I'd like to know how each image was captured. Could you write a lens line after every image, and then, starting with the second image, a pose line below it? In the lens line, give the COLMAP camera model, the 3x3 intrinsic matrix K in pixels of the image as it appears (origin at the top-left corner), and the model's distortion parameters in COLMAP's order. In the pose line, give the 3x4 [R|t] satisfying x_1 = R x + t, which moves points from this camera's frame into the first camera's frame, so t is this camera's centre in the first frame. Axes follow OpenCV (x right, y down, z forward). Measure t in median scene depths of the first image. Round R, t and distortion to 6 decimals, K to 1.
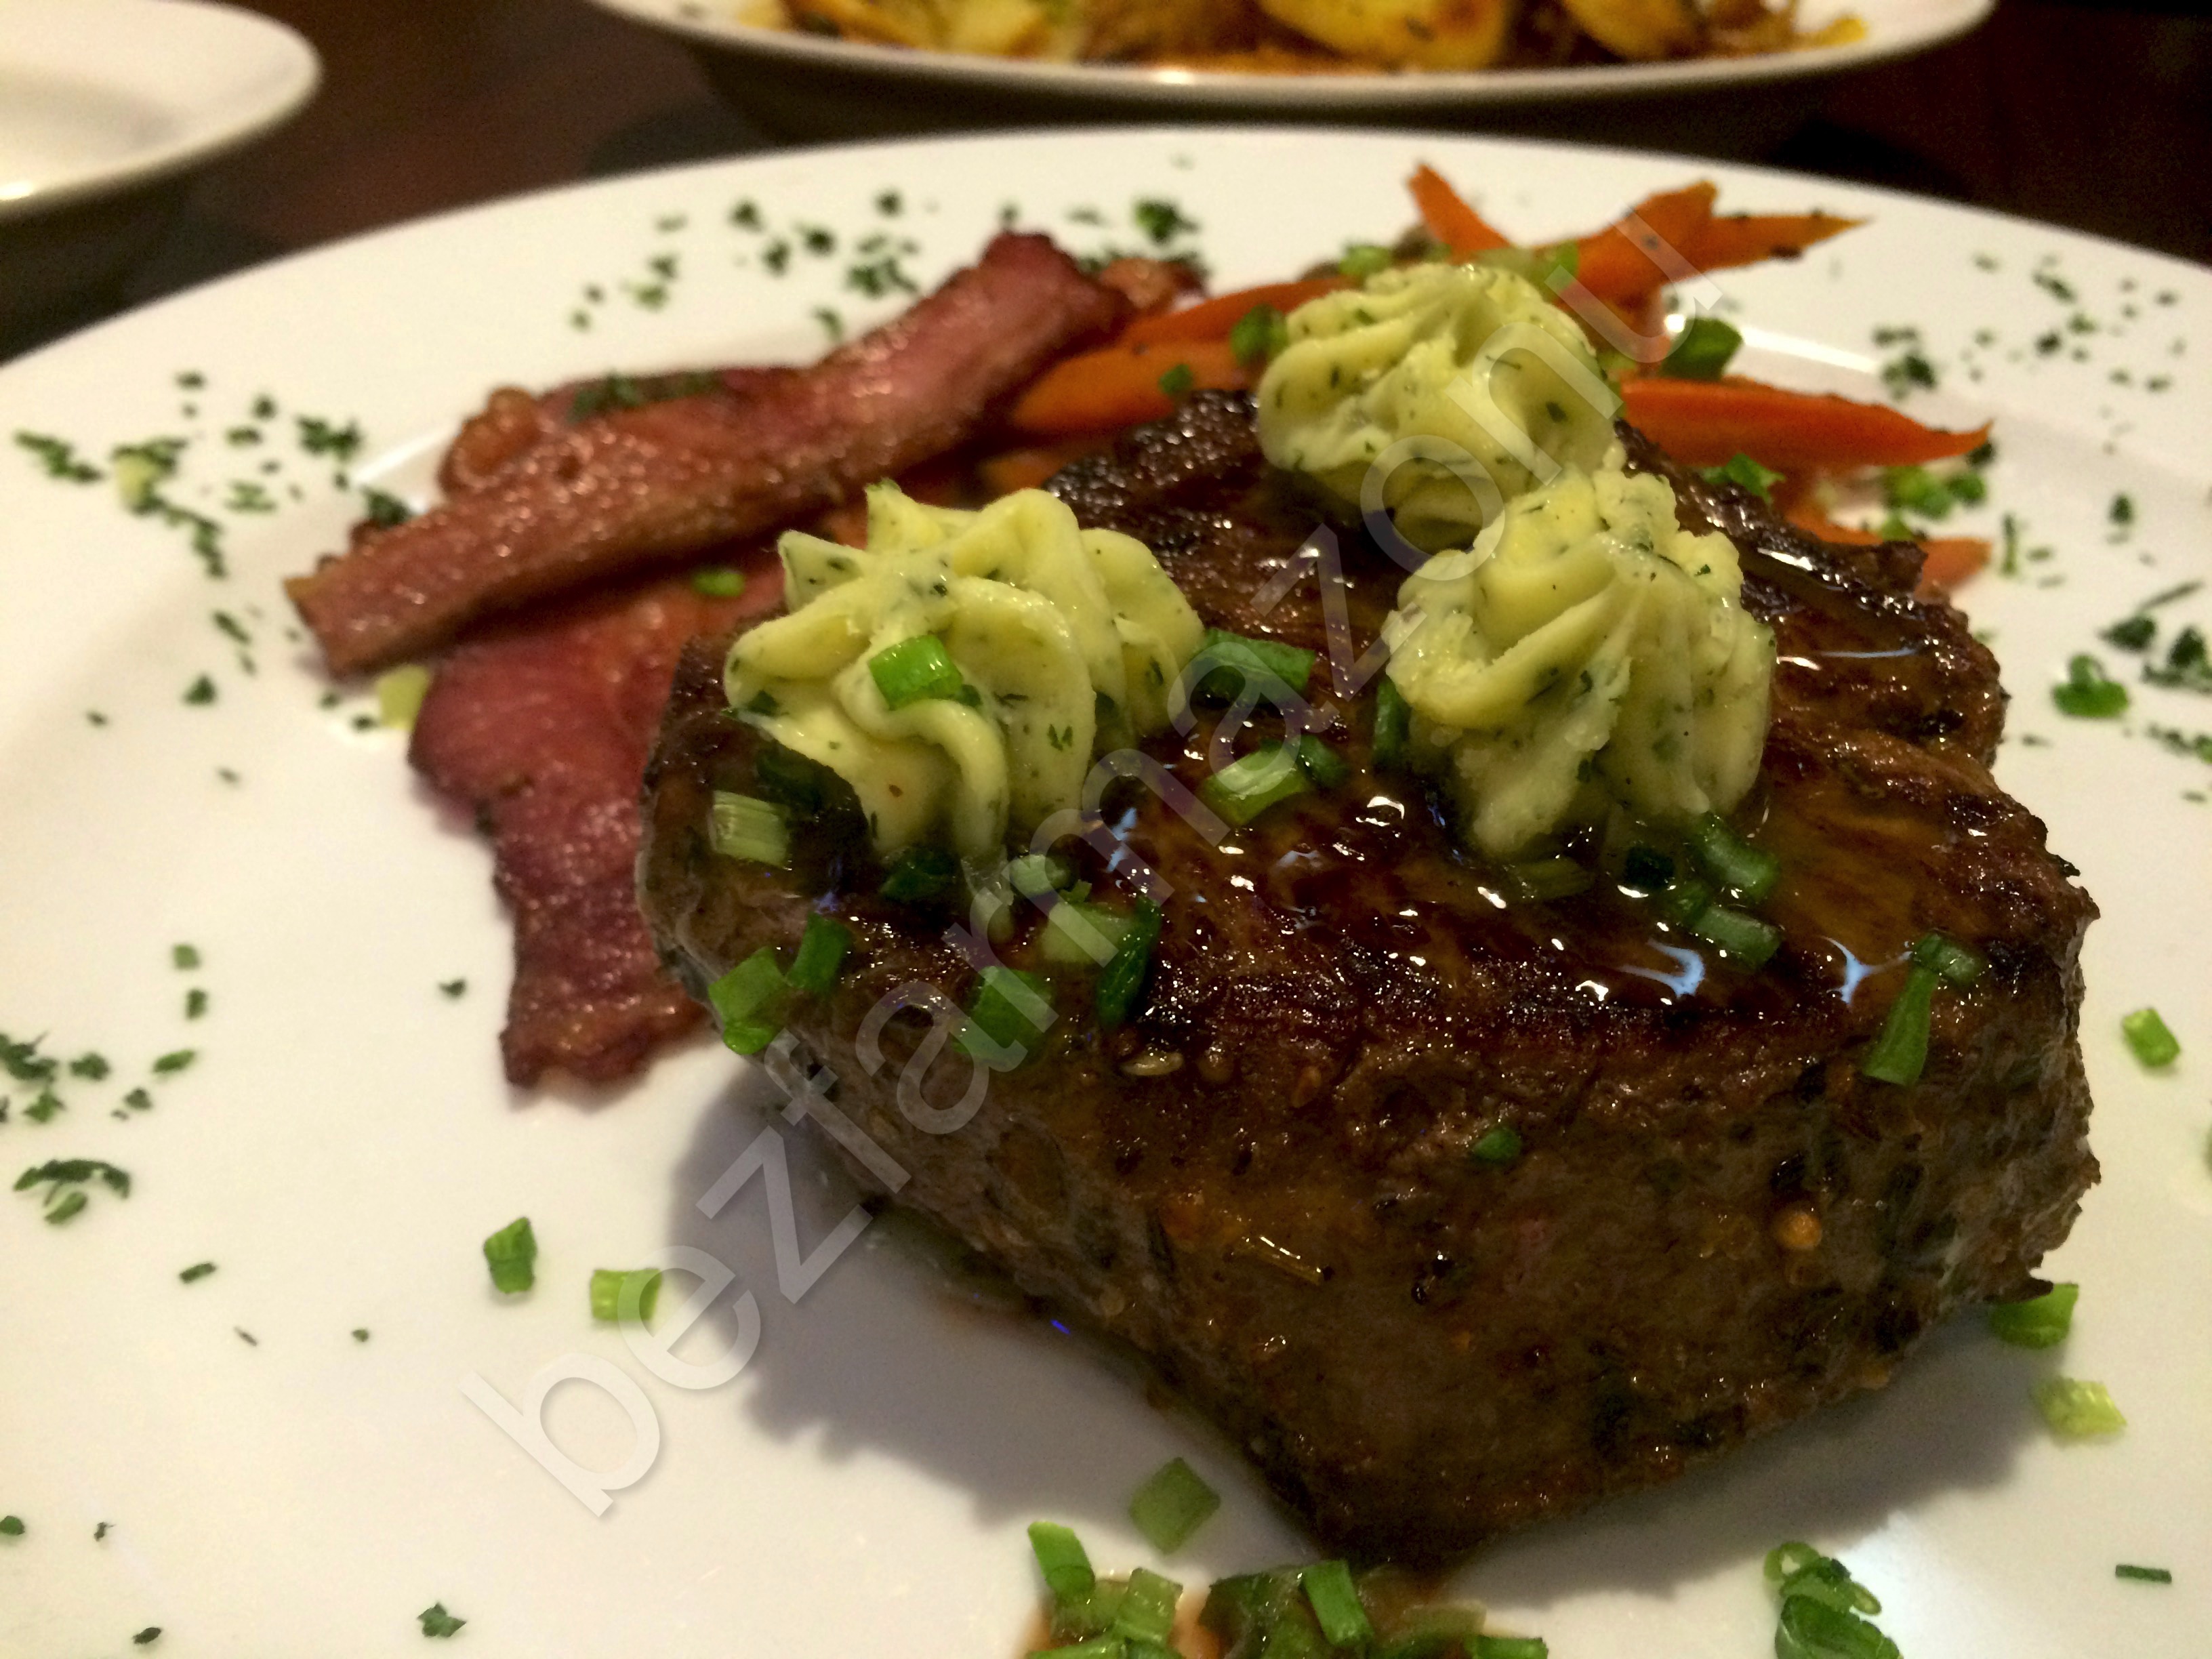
lens RADIAL K [[1913.2, 0, 1106.0], [0, 1913.2, 829.5], [0, 0, 1]] dist [0.079796, -0.147513]
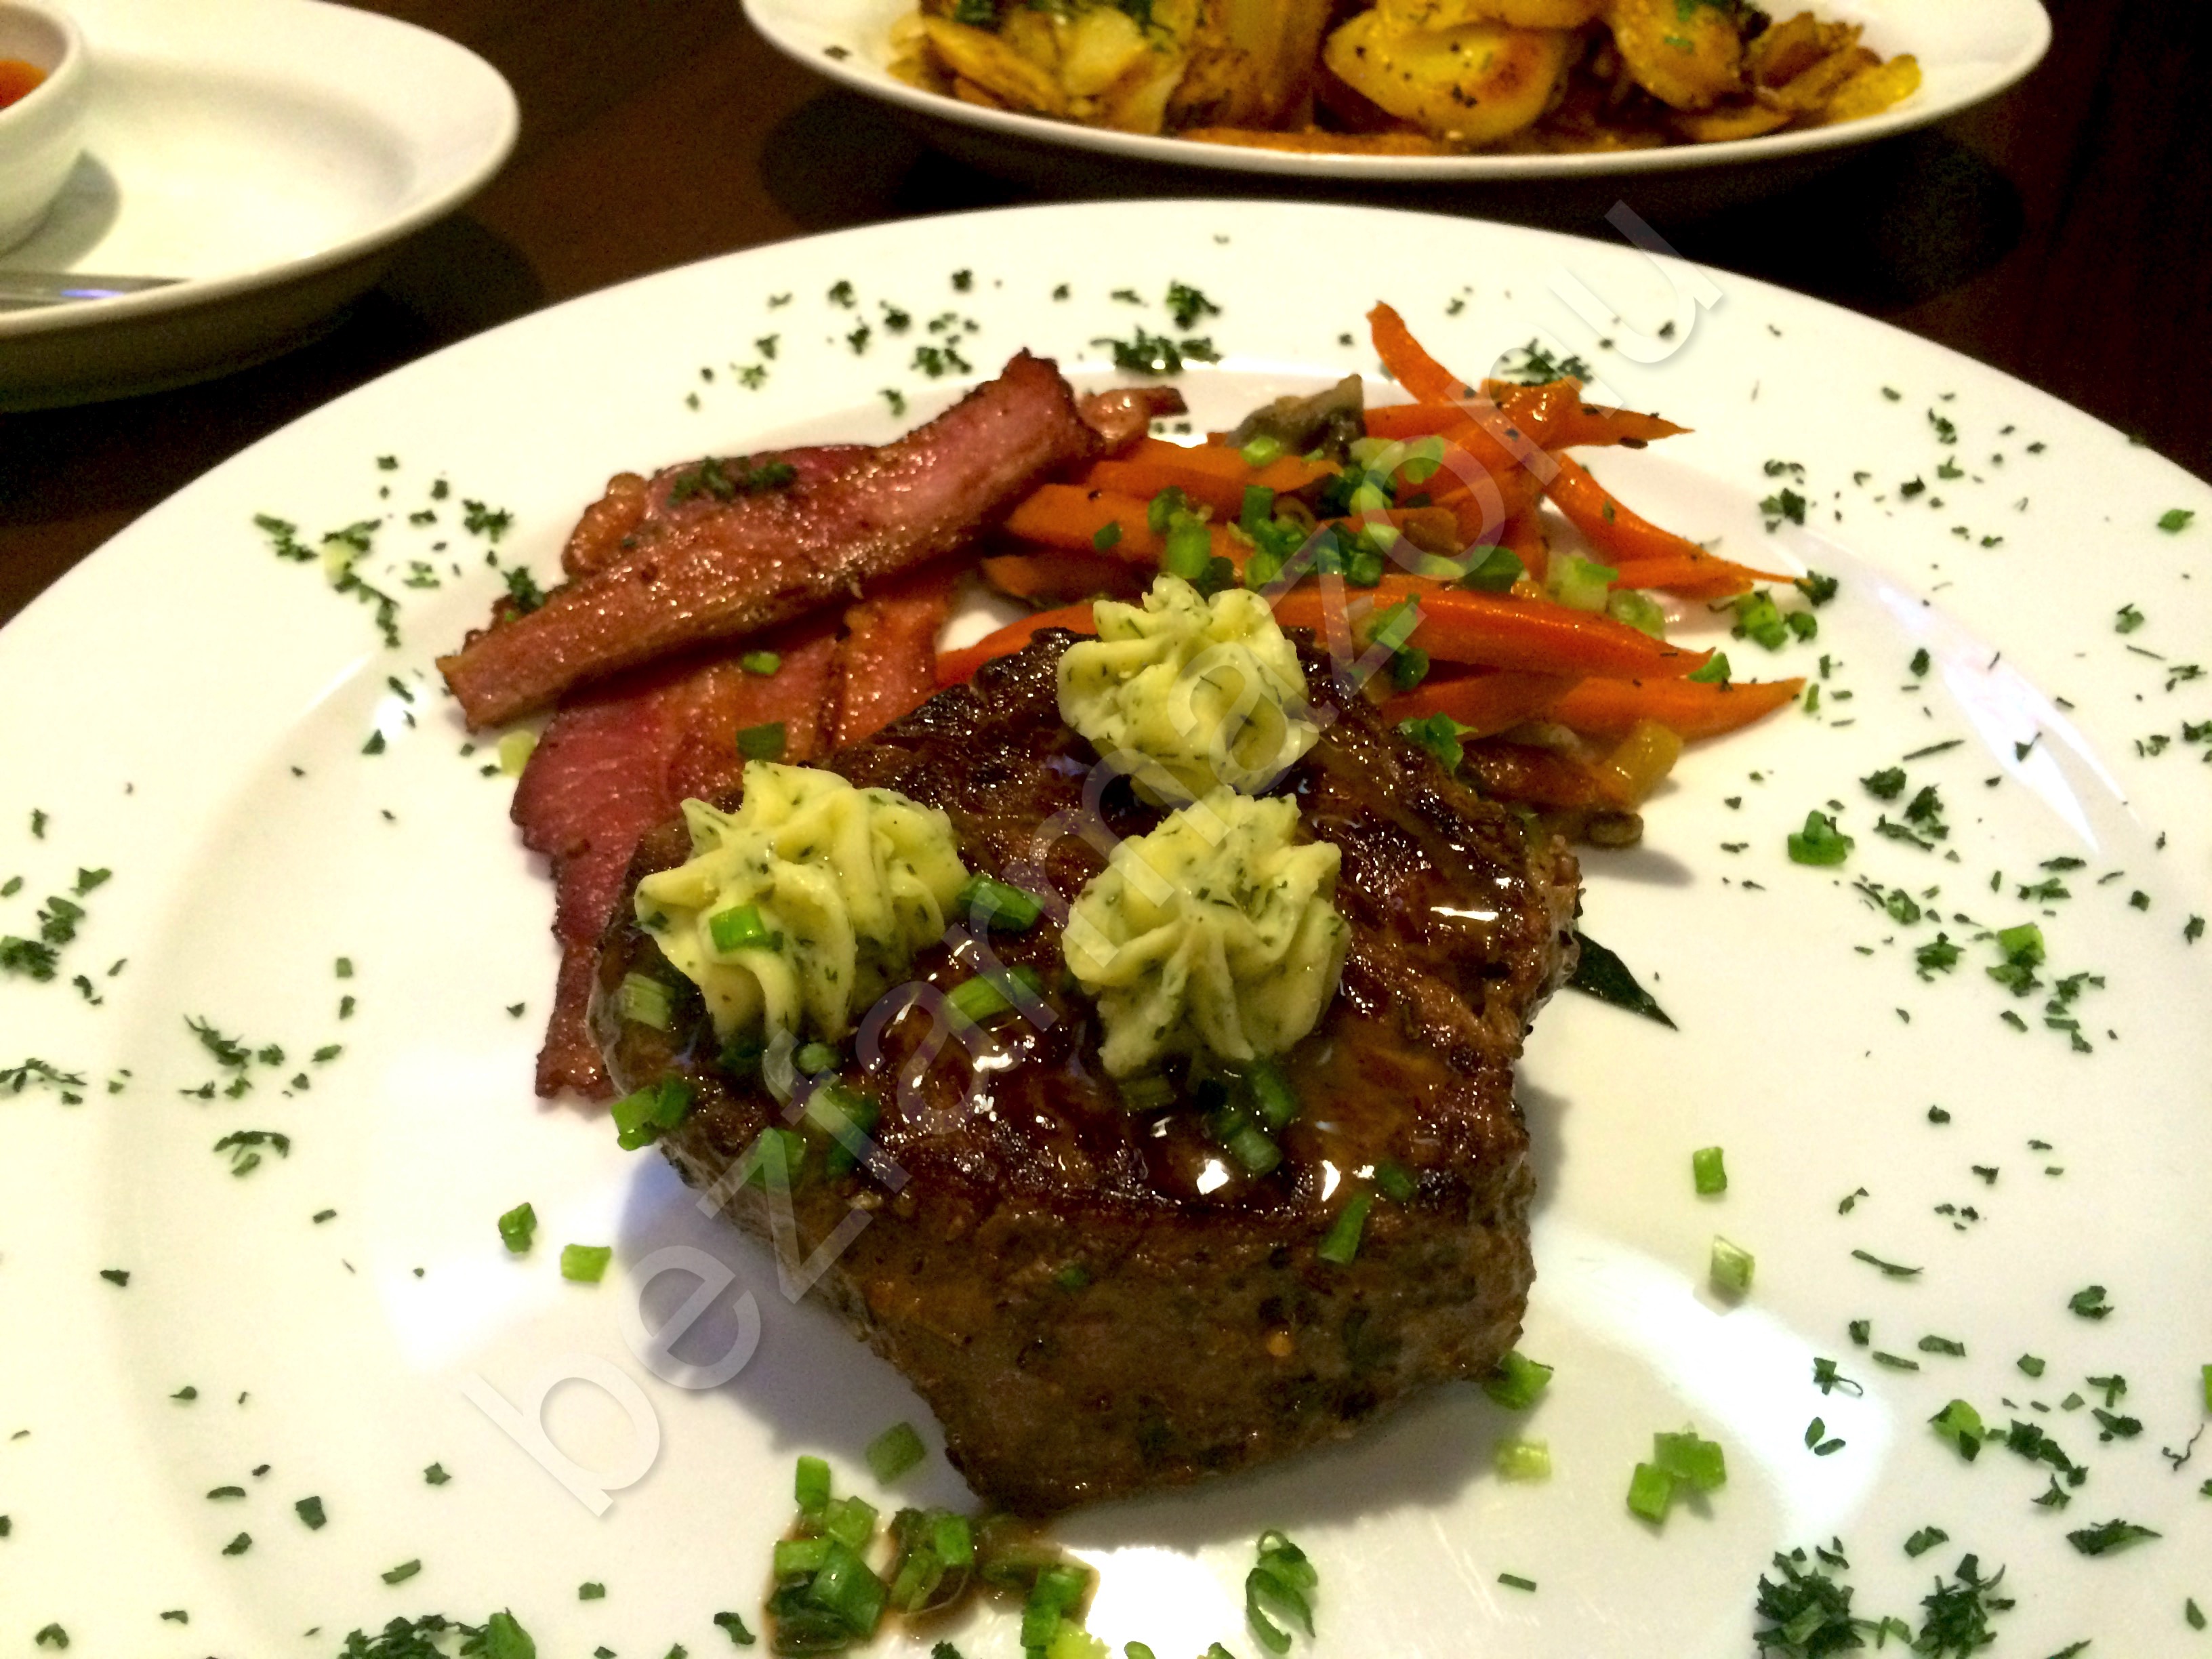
lens RADIAL K [[1849.5, 0, 1106.0], [0, 1849.5, 829.5], [0, 0, 1]] dist [0.038891, -0.001728]
pose [[0.988547, 0.078908, -0.128641, 0.309670], [-0.060843, 0.988455, 0.138762, -0.316570], [0.138106, -0.129346, 0.981935, -0.330625]]
